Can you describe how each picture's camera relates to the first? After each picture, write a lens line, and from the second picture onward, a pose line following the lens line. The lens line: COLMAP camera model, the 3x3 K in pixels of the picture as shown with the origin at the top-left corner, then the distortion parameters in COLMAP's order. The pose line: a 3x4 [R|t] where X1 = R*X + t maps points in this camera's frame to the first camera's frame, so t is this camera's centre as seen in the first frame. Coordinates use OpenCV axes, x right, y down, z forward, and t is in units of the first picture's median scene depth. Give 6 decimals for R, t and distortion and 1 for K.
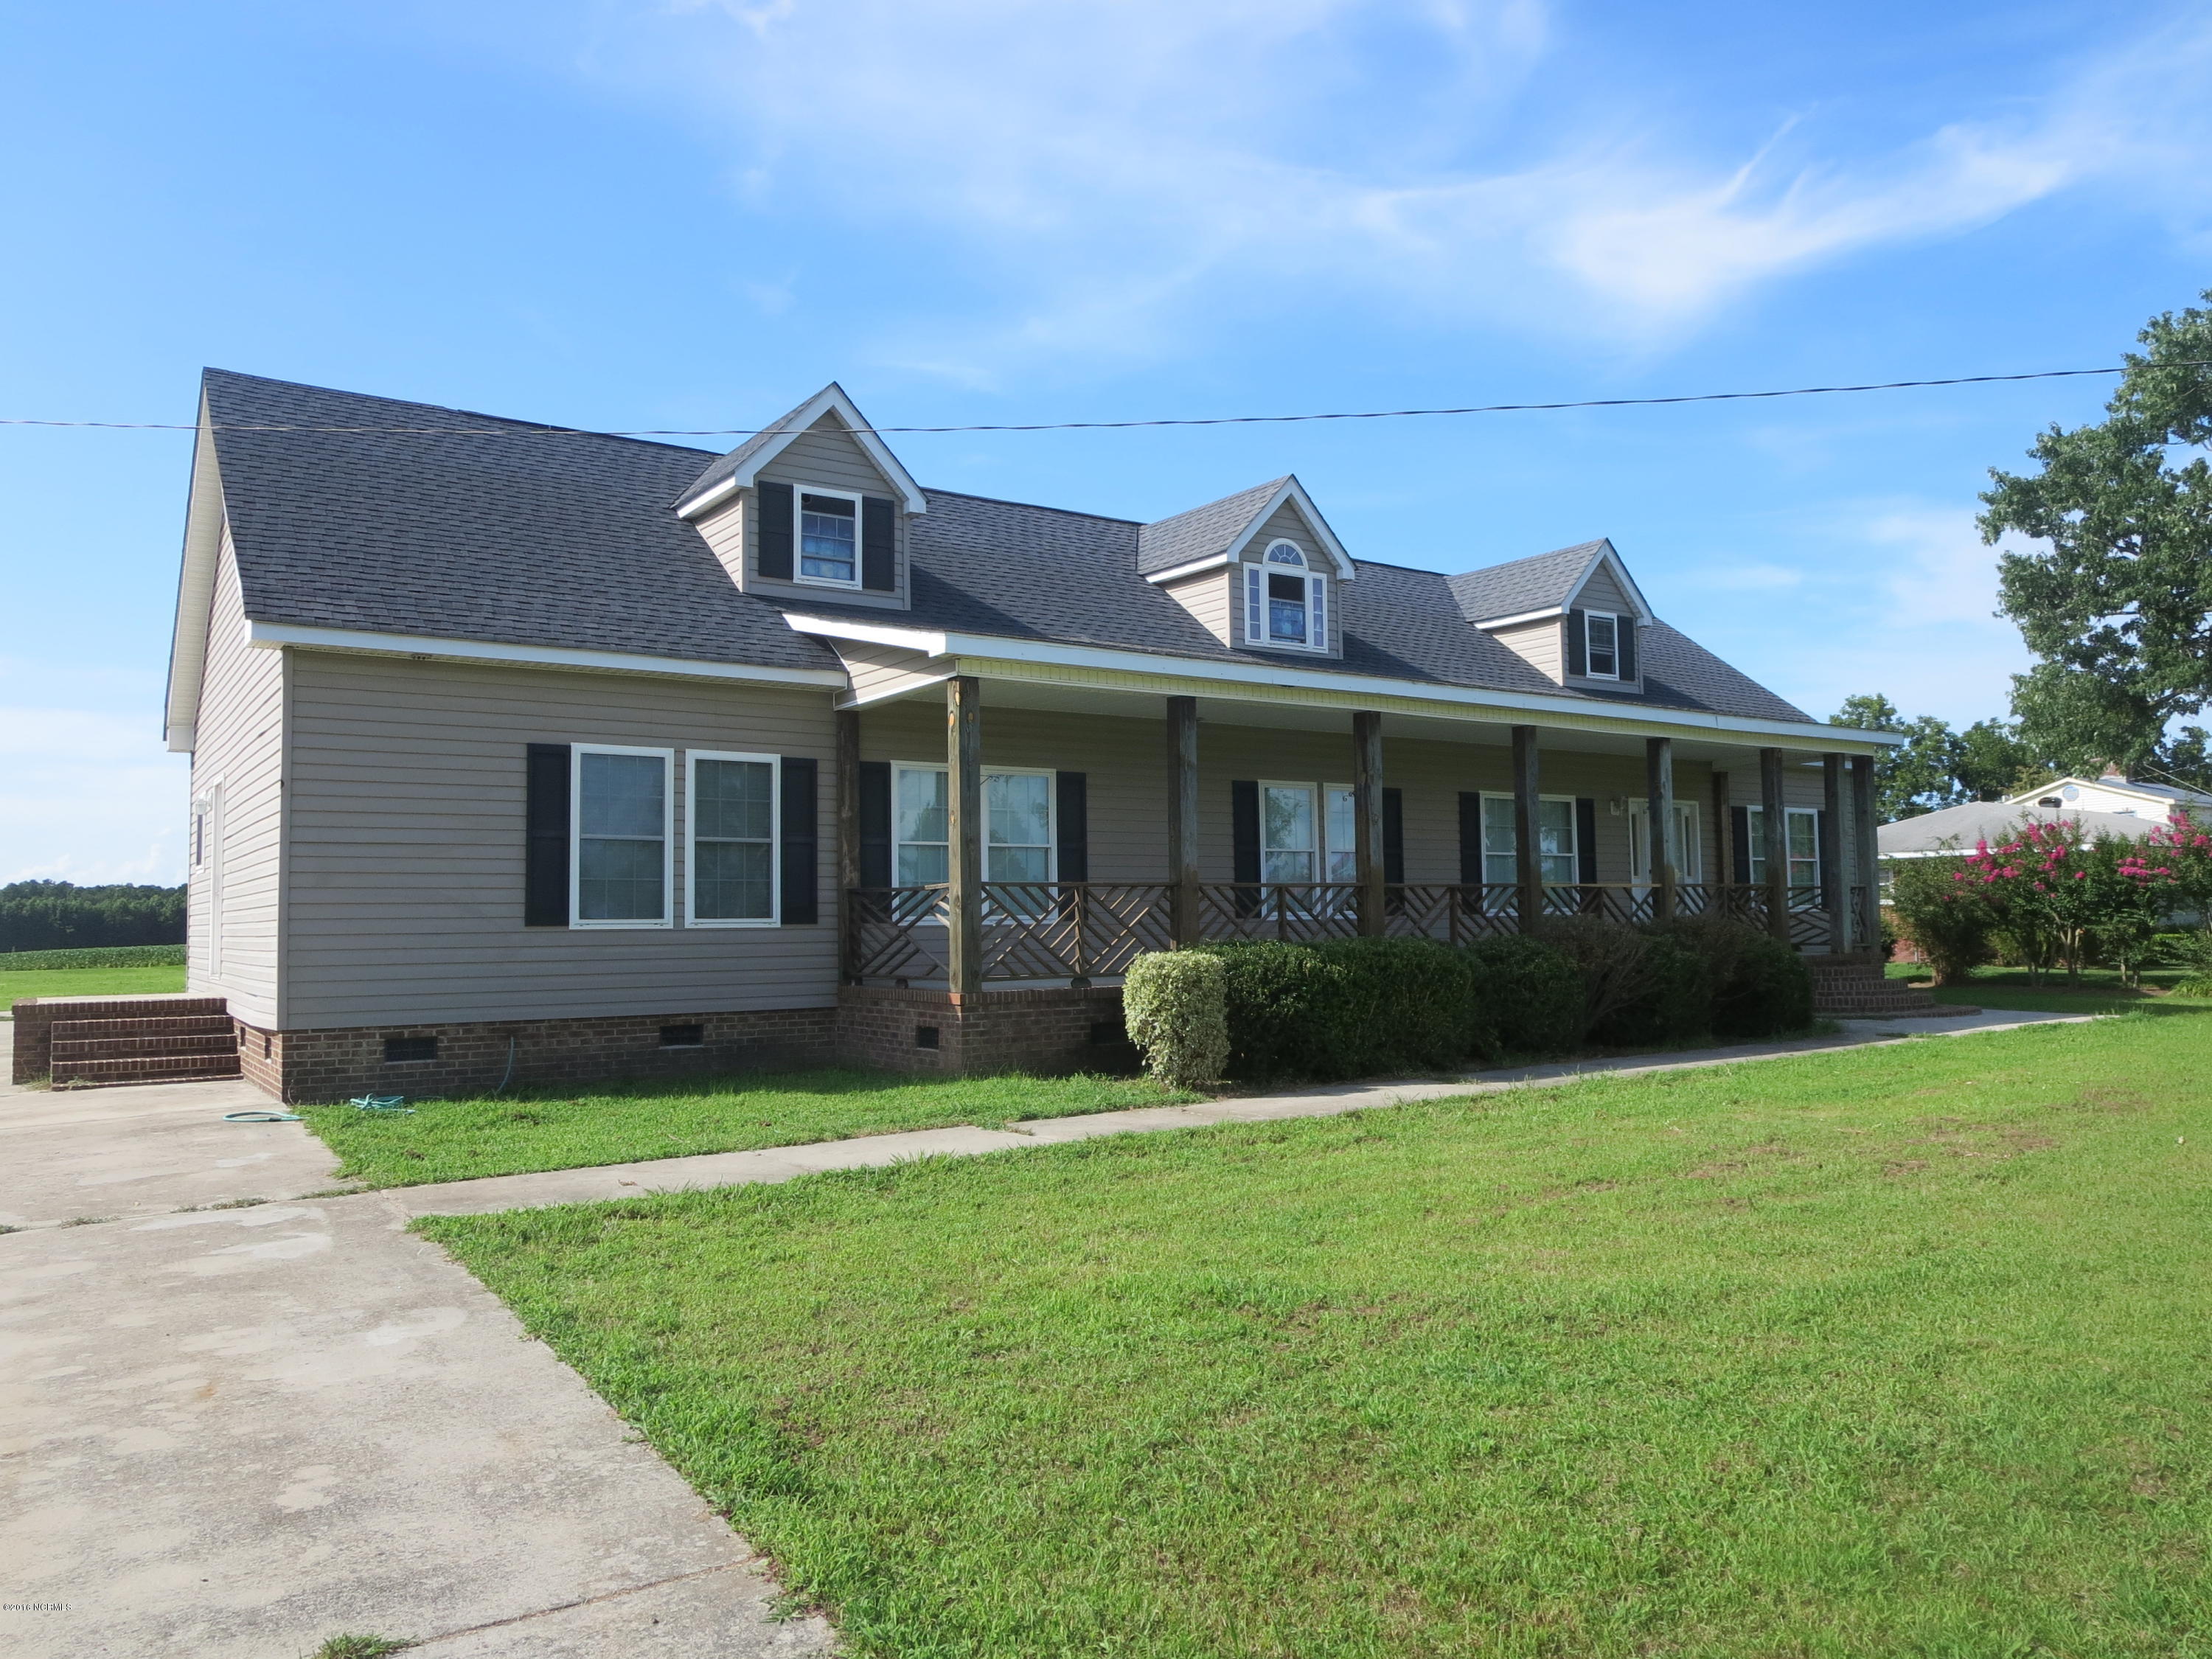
lens RADIAL K [[1574.2, 0, 1110.8], [0, 1574.2, 834.1], [0, 0, 1]] dist [-0.011928, 0.001067]
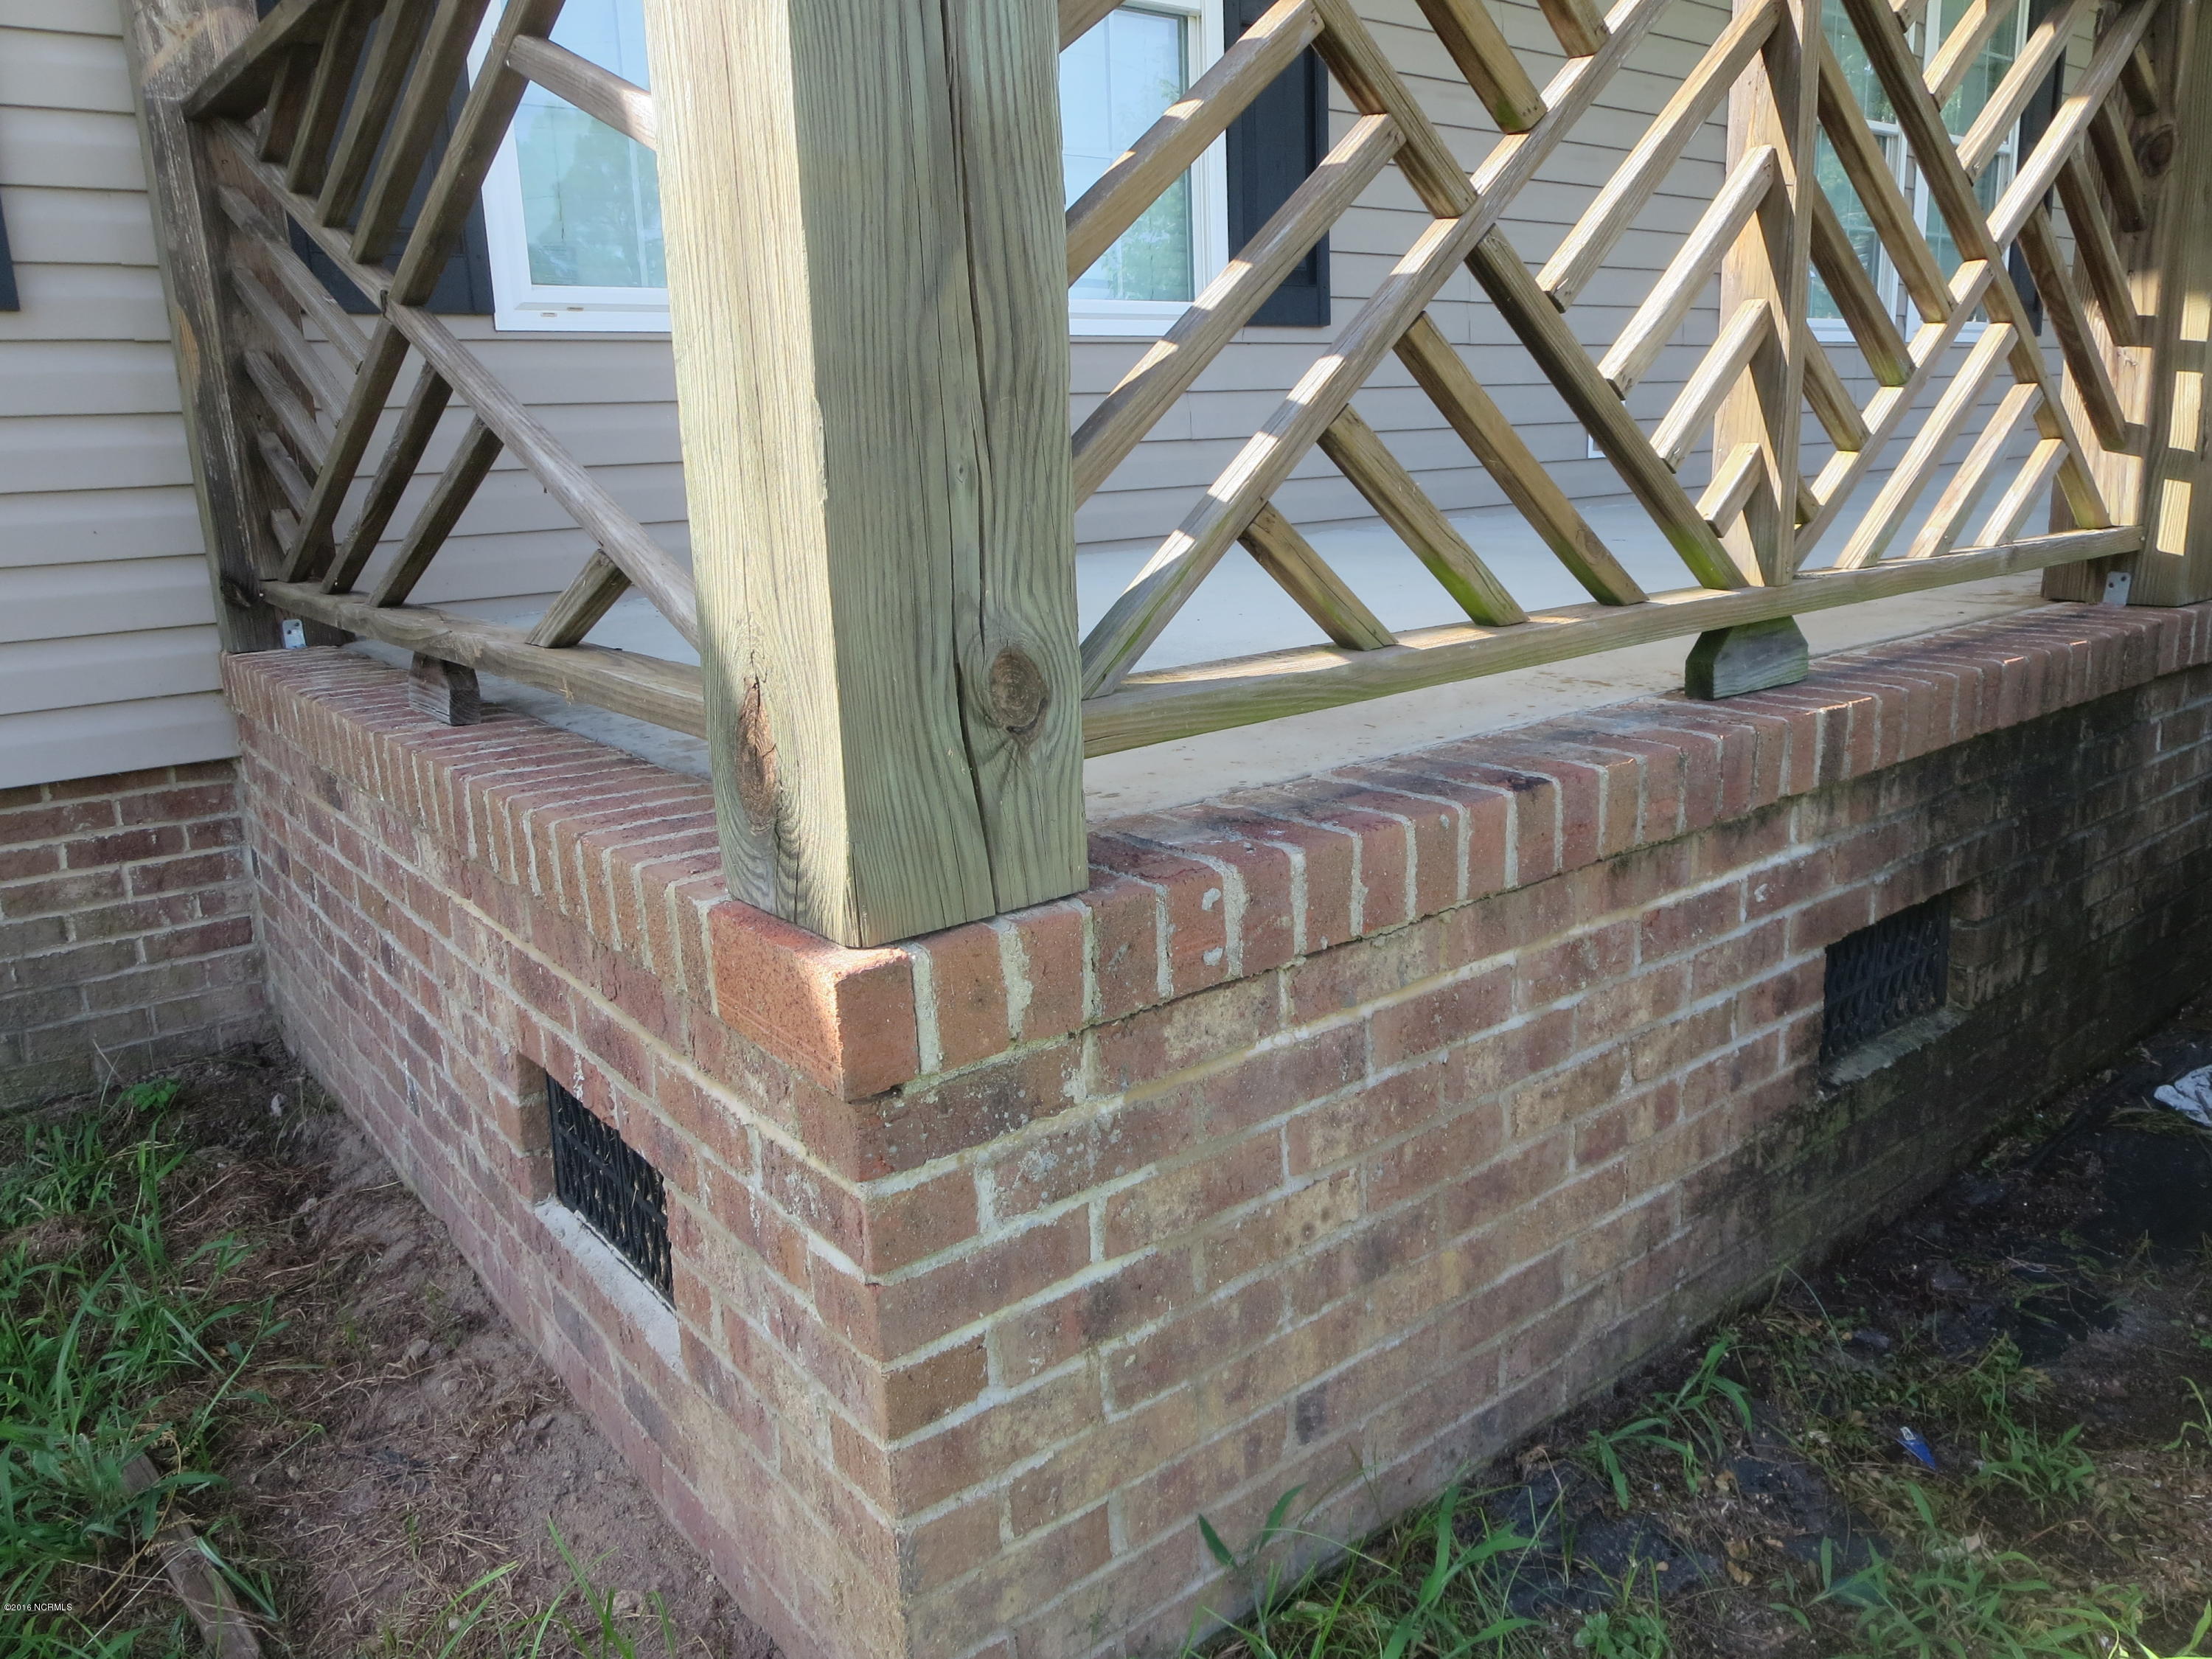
lens RADIAL K [[1574.2, 0, 1114.4], [0, 1574.2, 825.3], [0, 0, 1]] dist [-0.011928, 0.001067]
pose [[0.998367, -0.034611, 0.045454, -0.060822], [0.019842, 0.956139, 0.292242, 0.051925], [-0.053575, -0.290863, 0.955264, 0.662966]]
